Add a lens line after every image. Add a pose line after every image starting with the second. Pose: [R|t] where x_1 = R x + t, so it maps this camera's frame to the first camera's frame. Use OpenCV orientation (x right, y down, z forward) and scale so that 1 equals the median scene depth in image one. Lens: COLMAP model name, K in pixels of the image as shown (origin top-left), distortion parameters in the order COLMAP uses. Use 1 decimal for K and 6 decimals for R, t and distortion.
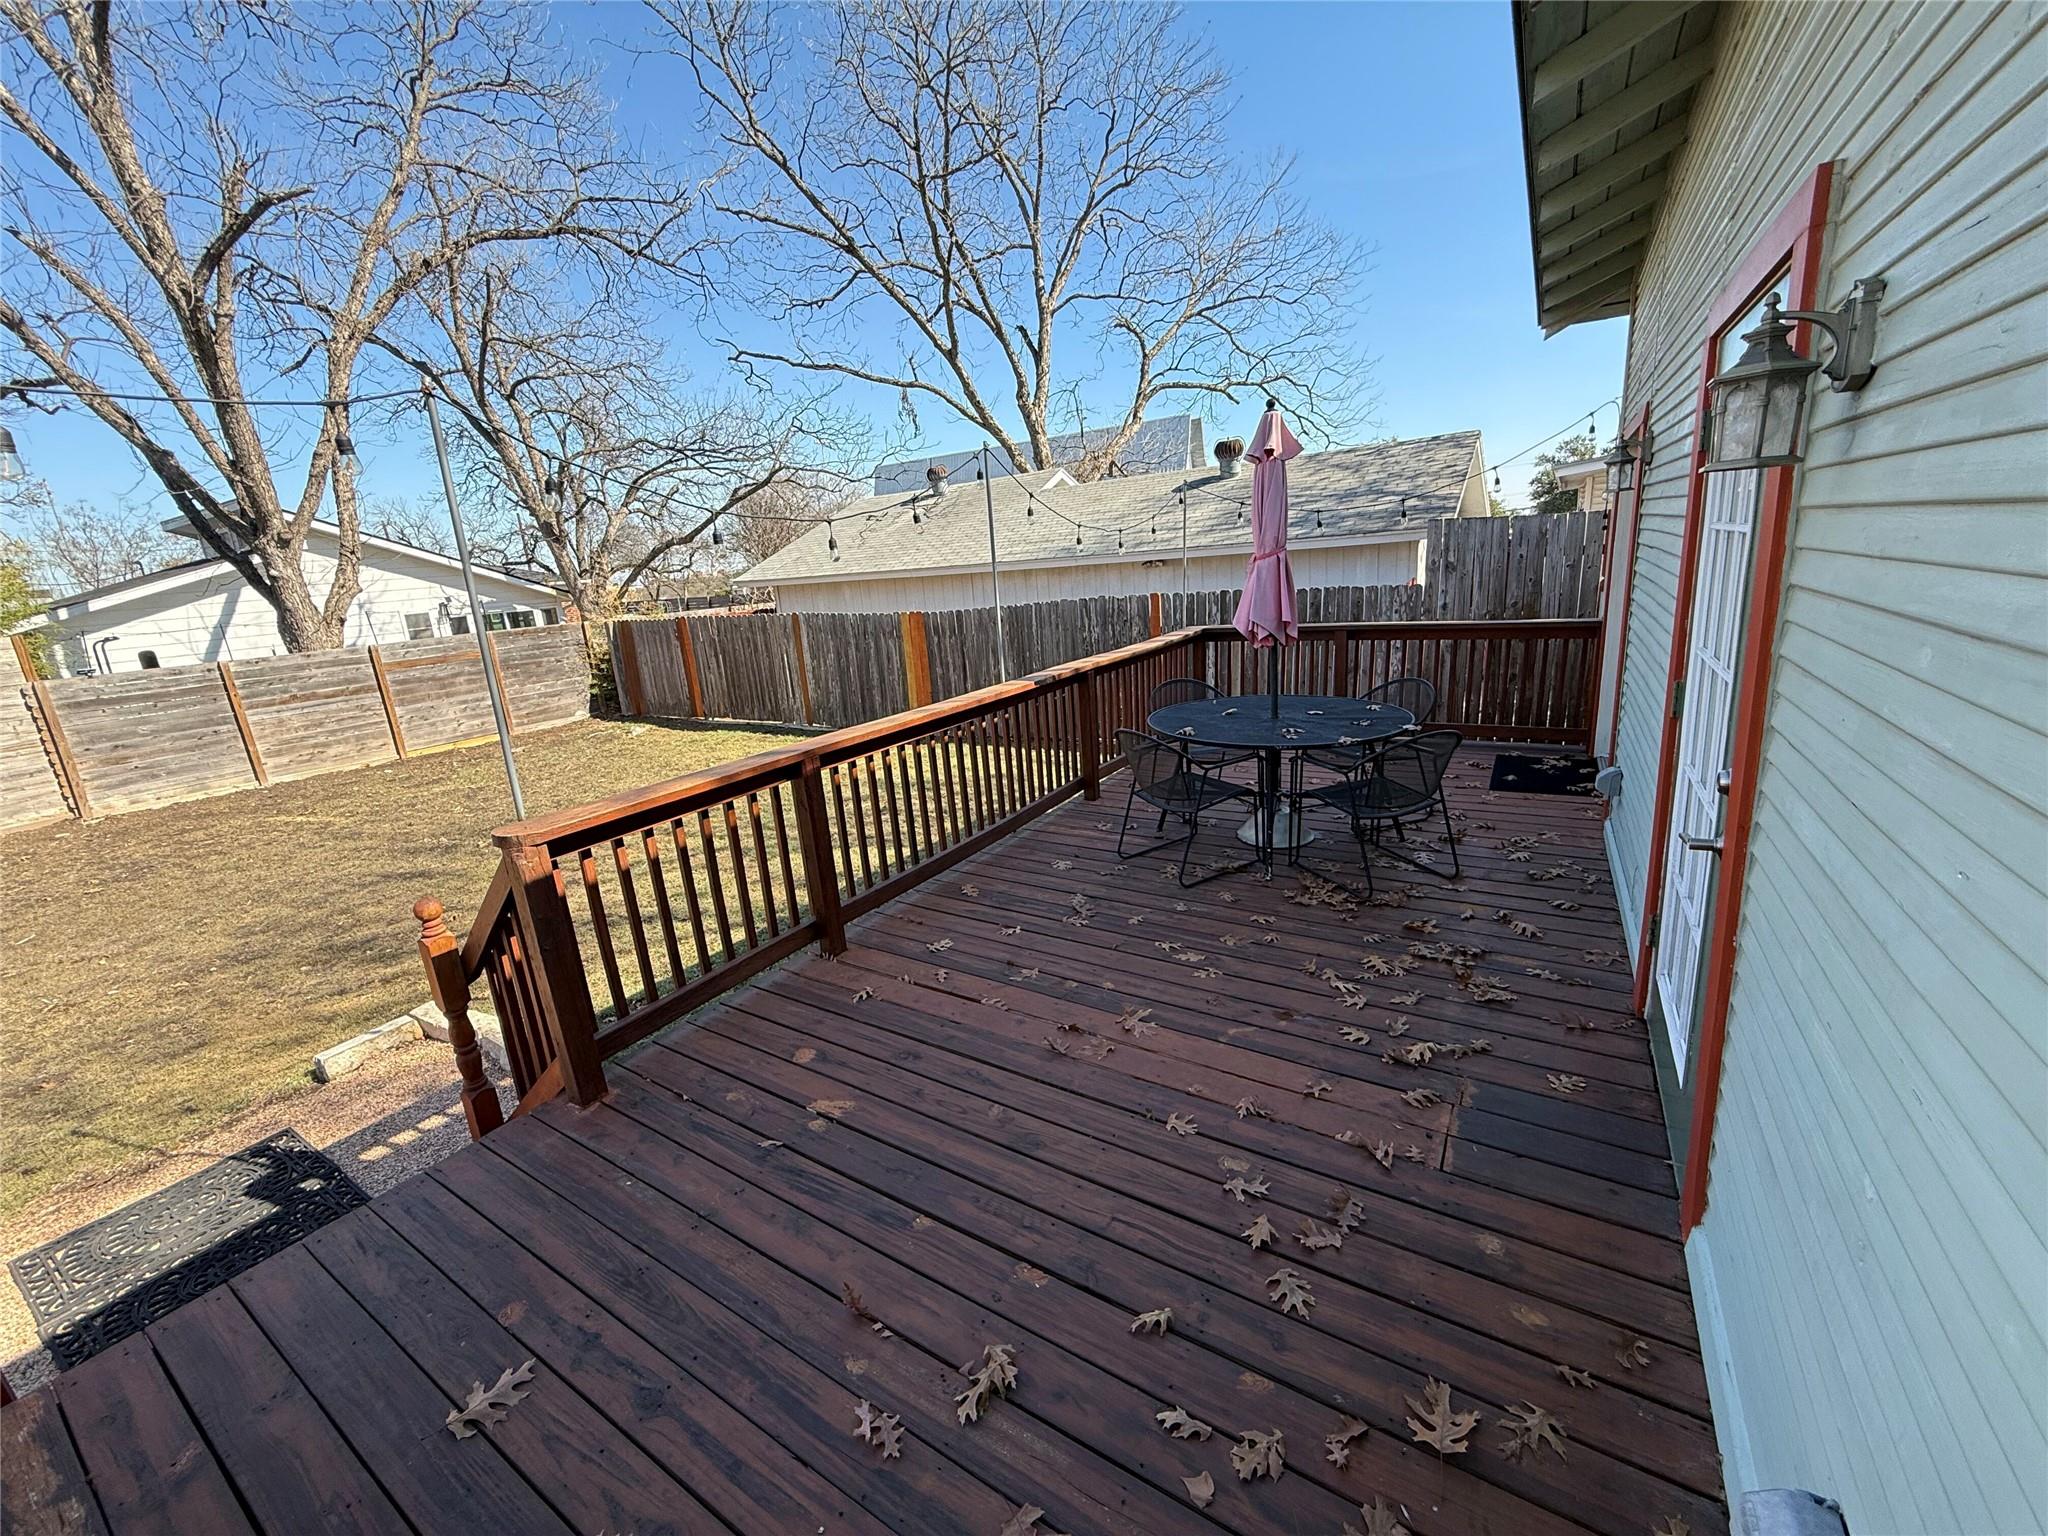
lens RADIAL K [[814.9, 0, 1018.0], [0, 814.9, 765.7], [0, 0, 1]] dist [0.001893, -0.000885]
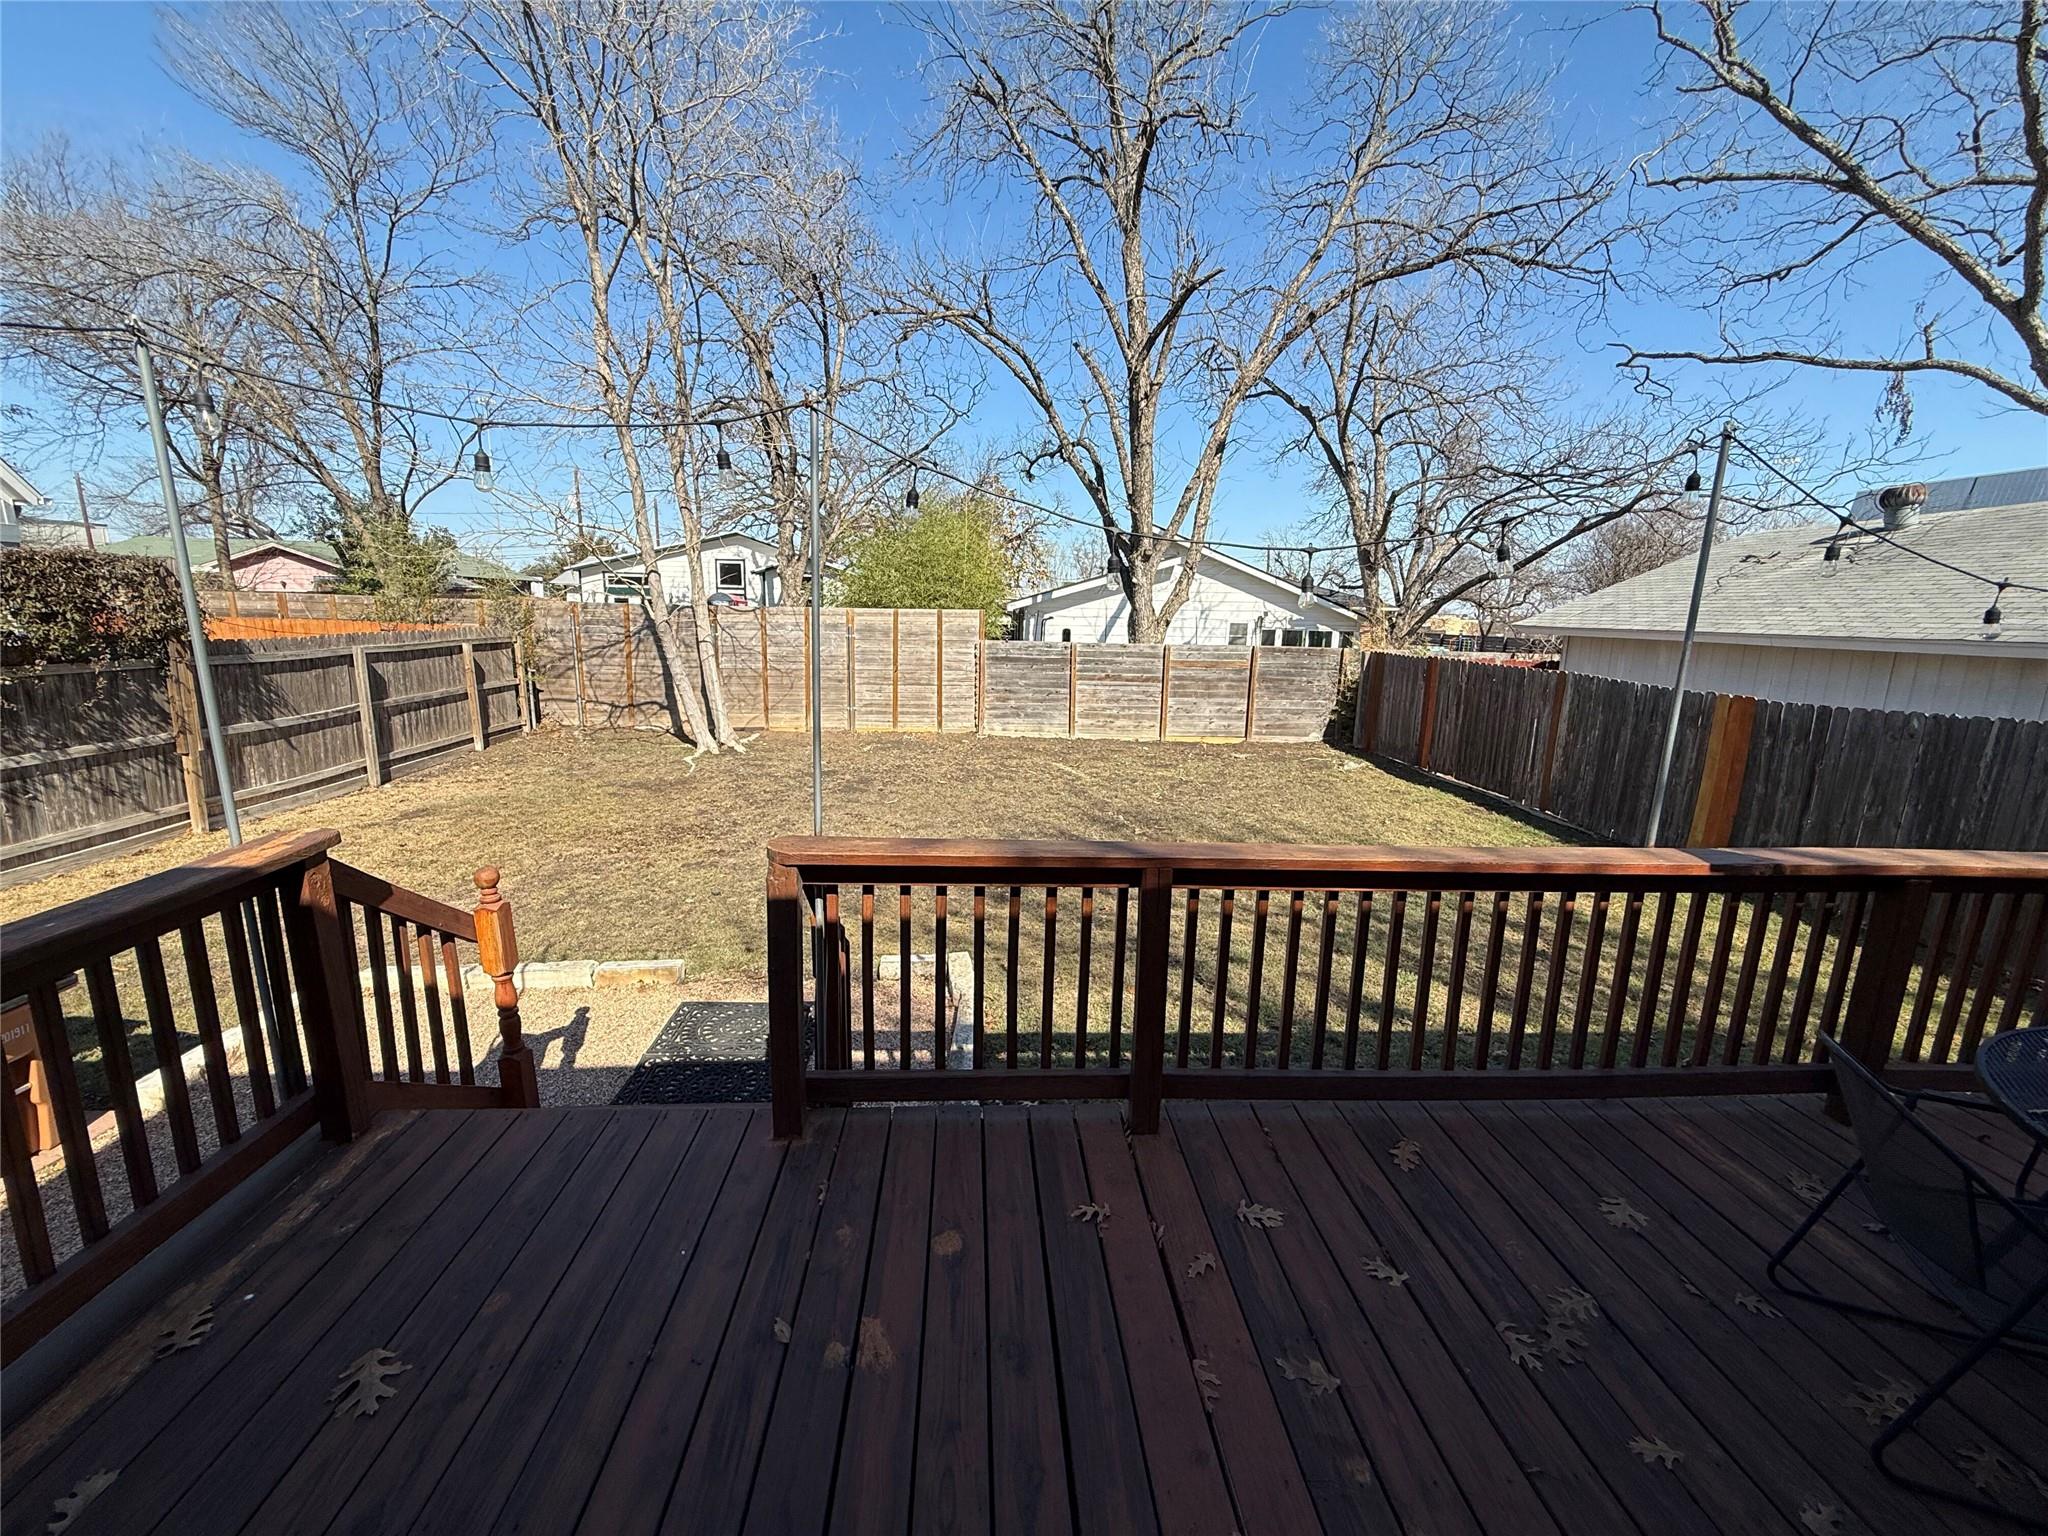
lens RADIAL K [[814.9, 0, 1025.6], [0, 814.9, 764.1], [0, 0, 1]] dist [0.001893, -0.000885]
pose [[0.585607, 0.238798, -0.774623, 0.048527], [-0.266742, 0.959170, 0.094035, -0.029954], [0.765450, 0.151557, 0.625393, 0.096415]]
